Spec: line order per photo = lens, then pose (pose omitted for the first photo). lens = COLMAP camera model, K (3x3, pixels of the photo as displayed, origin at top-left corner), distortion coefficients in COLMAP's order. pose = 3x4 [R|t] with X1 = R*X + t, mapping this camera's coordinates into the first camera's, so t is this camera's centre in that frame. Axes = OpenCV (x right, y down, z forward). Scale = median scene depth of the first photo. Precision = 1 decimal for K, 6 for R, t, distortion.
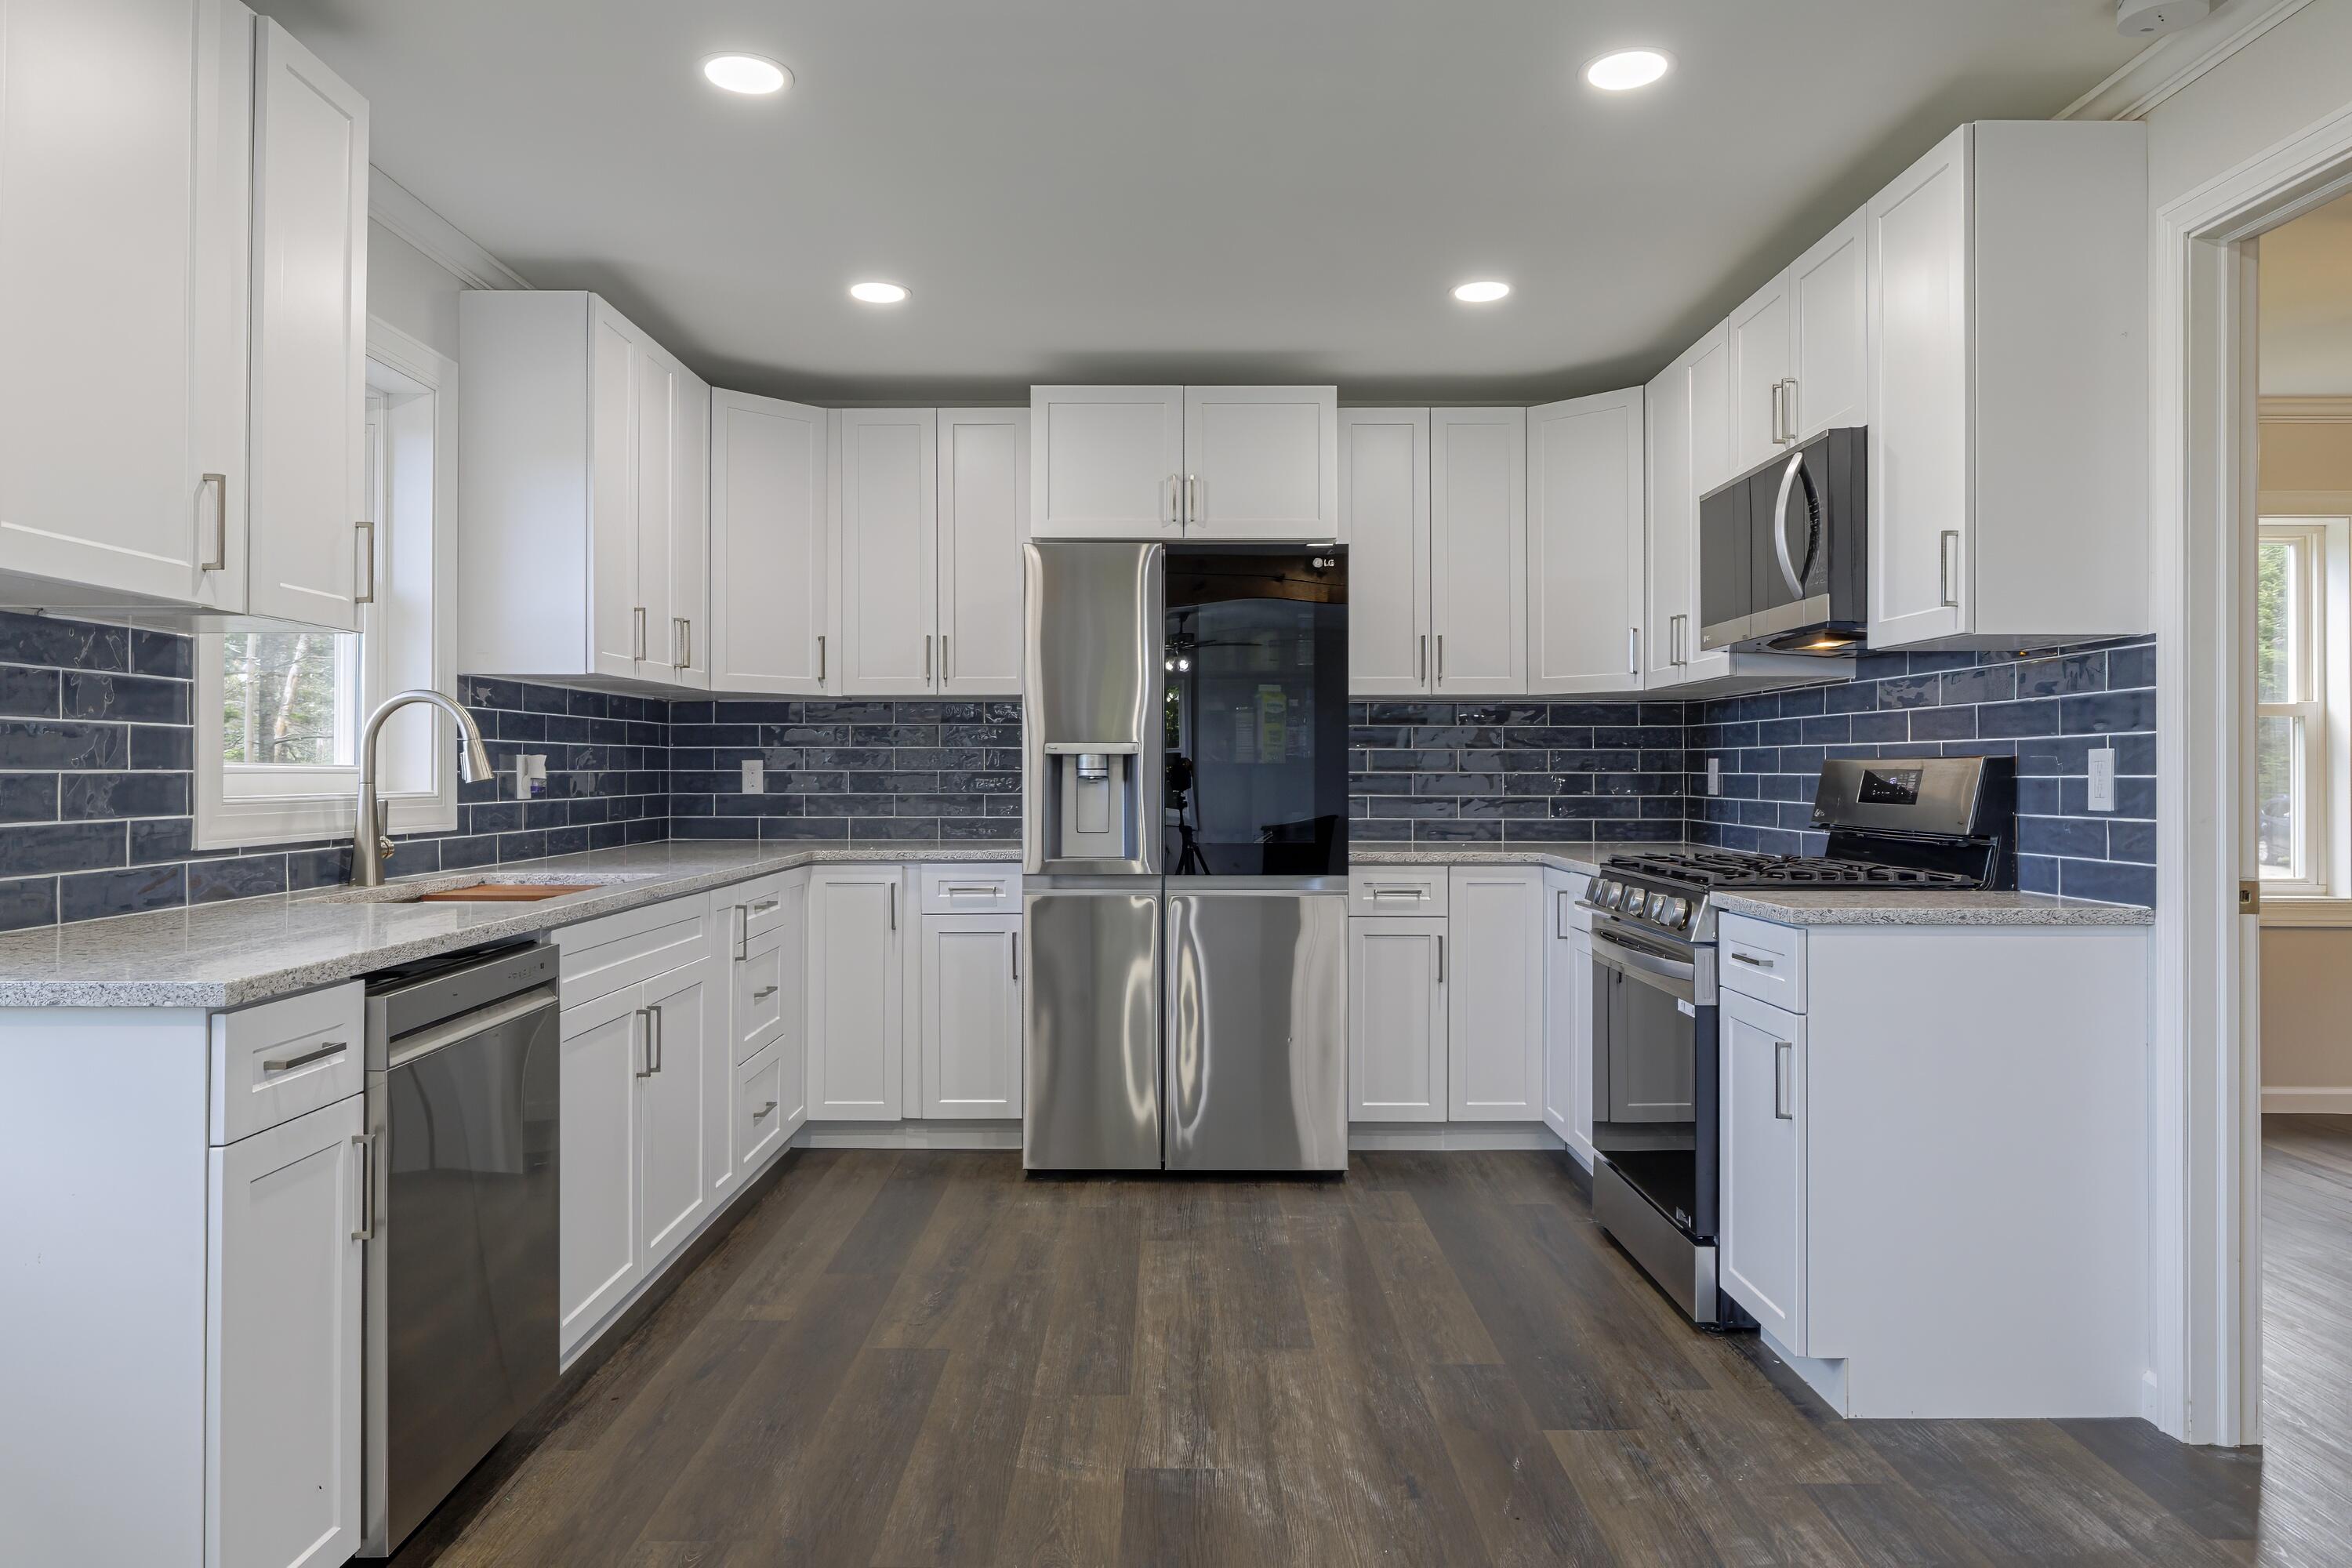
lens RADIAL K [[1557.7, 0, 1166.7], [0, 1557.7, 772.8], [0, 0, 1]] dist [-0.009341, -0.000545]
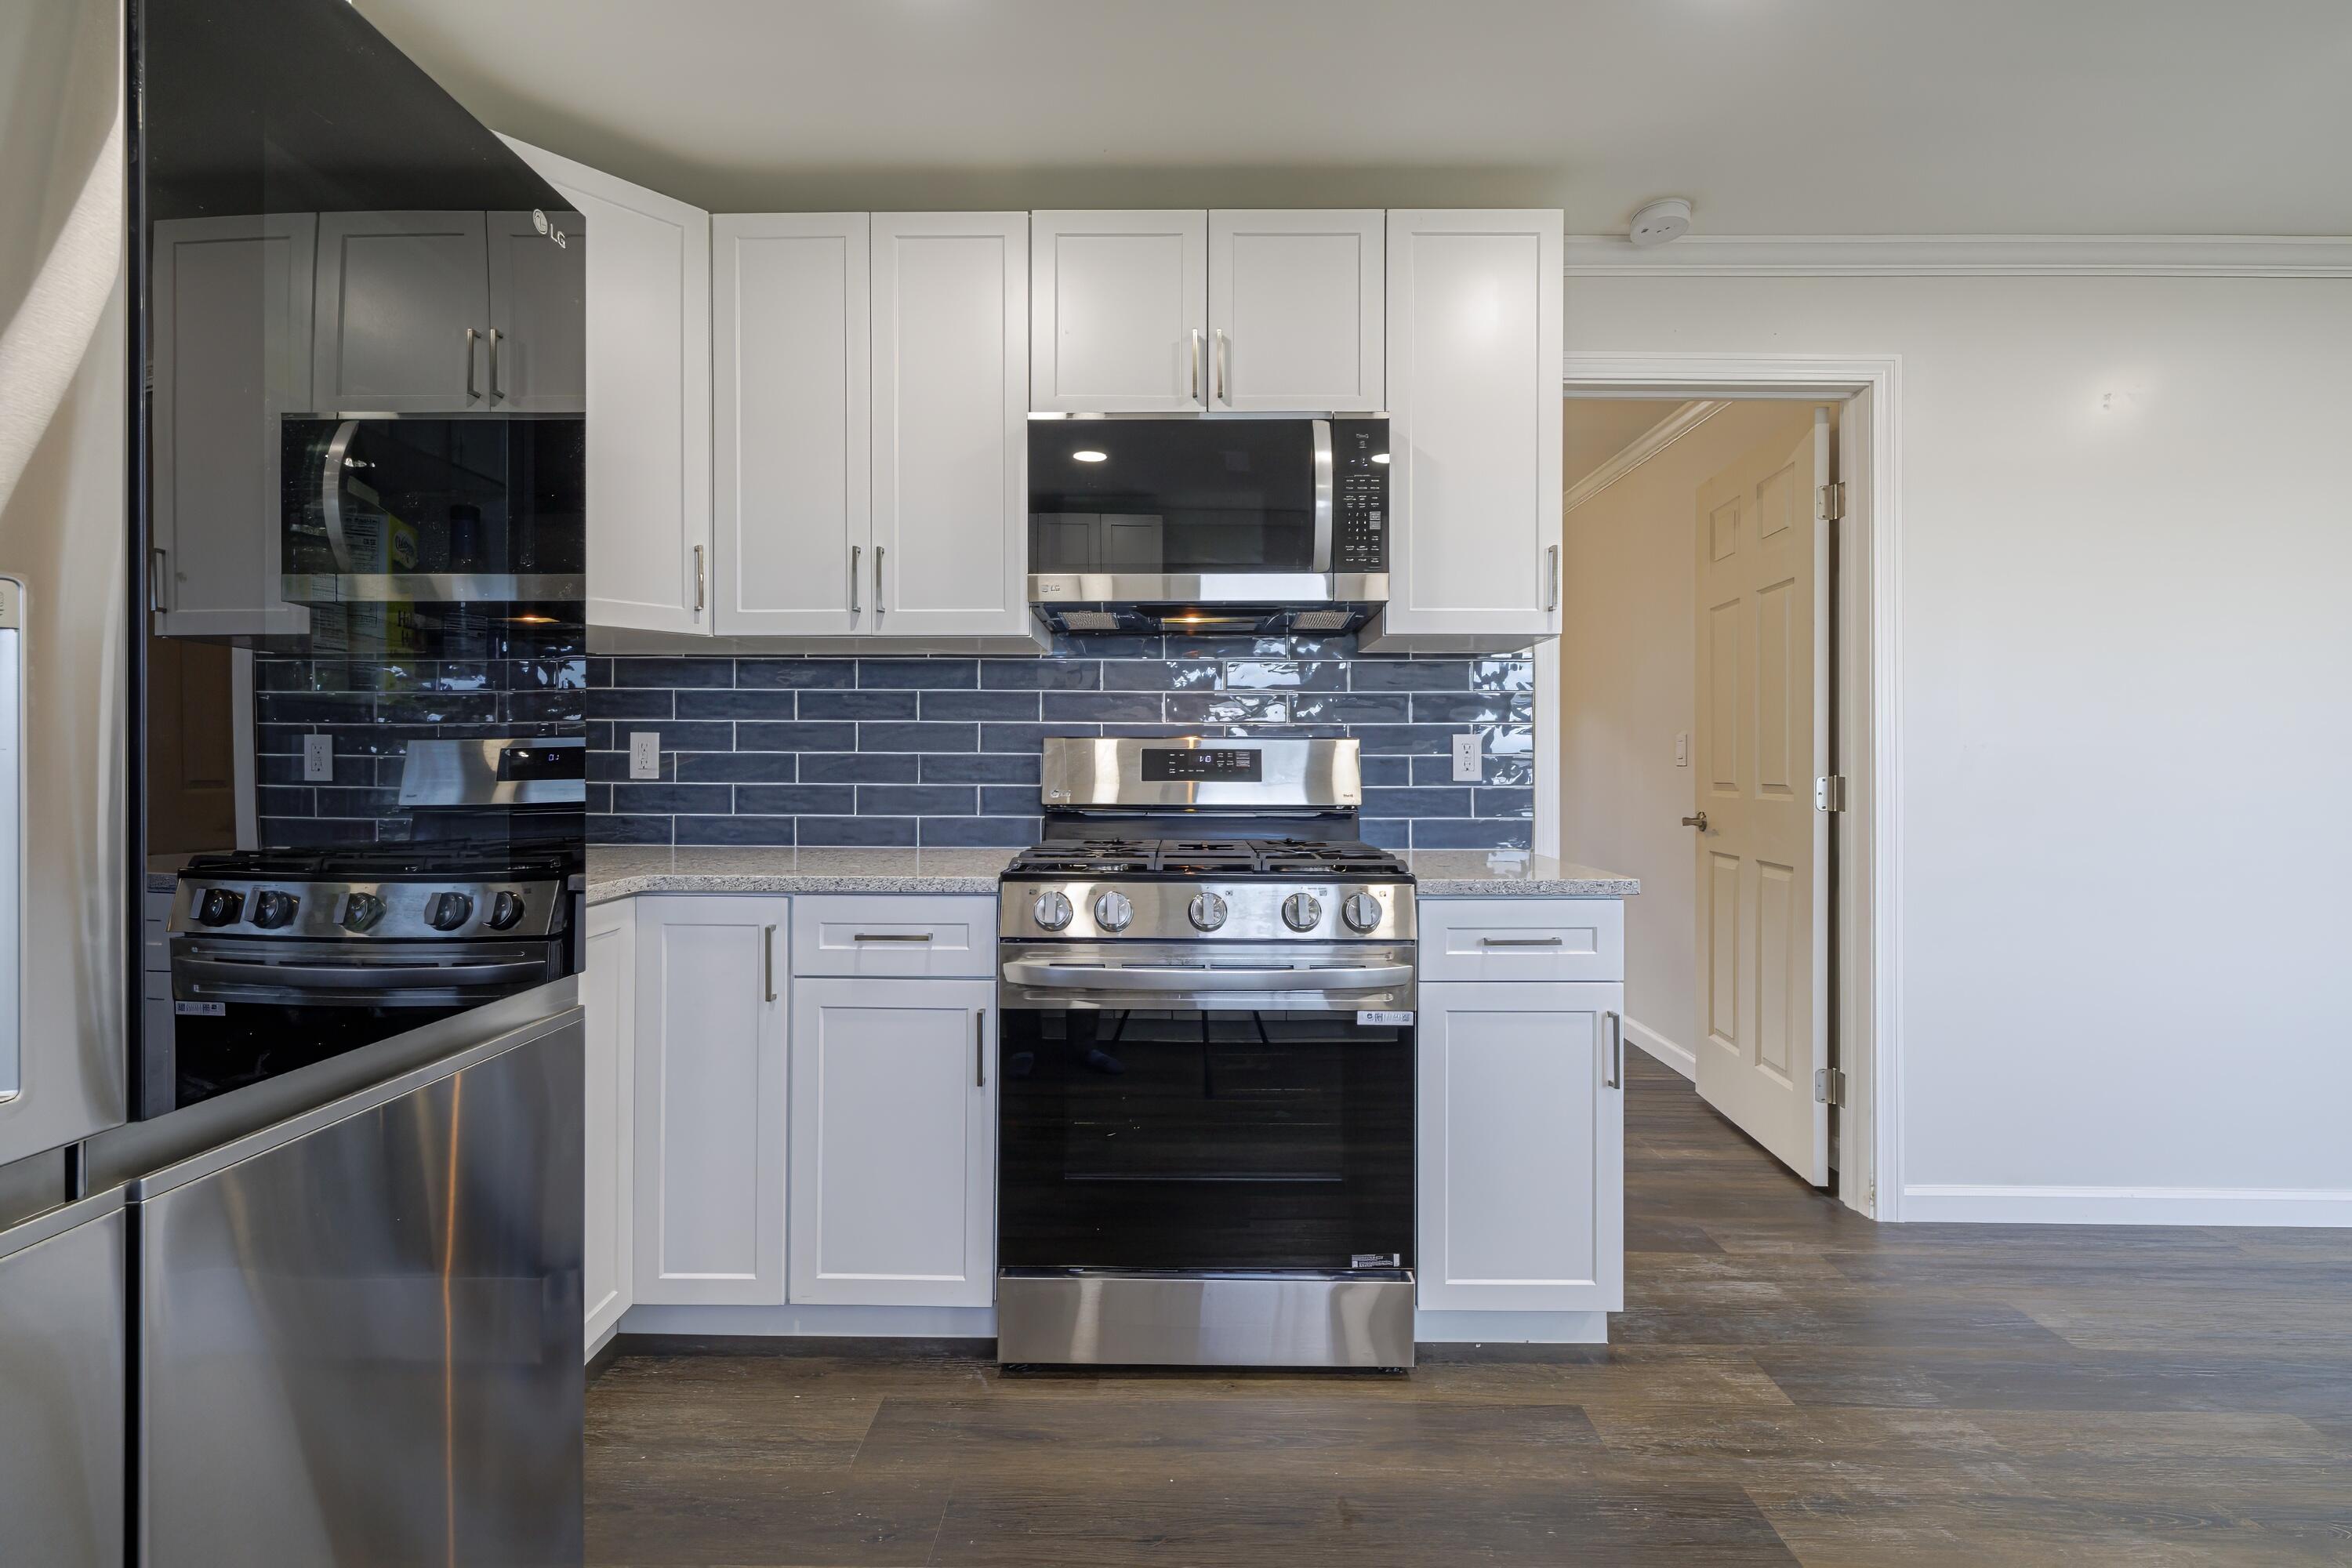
lens RADIAL K [[979.7, 0, 1171.1], [0, 979.7, 768.8], [0, 0, 1]] dist [-0.007891, 0.000406]
pose [[0.010476, -0.007597, 0.999916, -0.260626], [-0.002694, 0.999967, 0.007625, 0.009379], [-0.999941, -0.002774, 0.010455, 1.366005]]
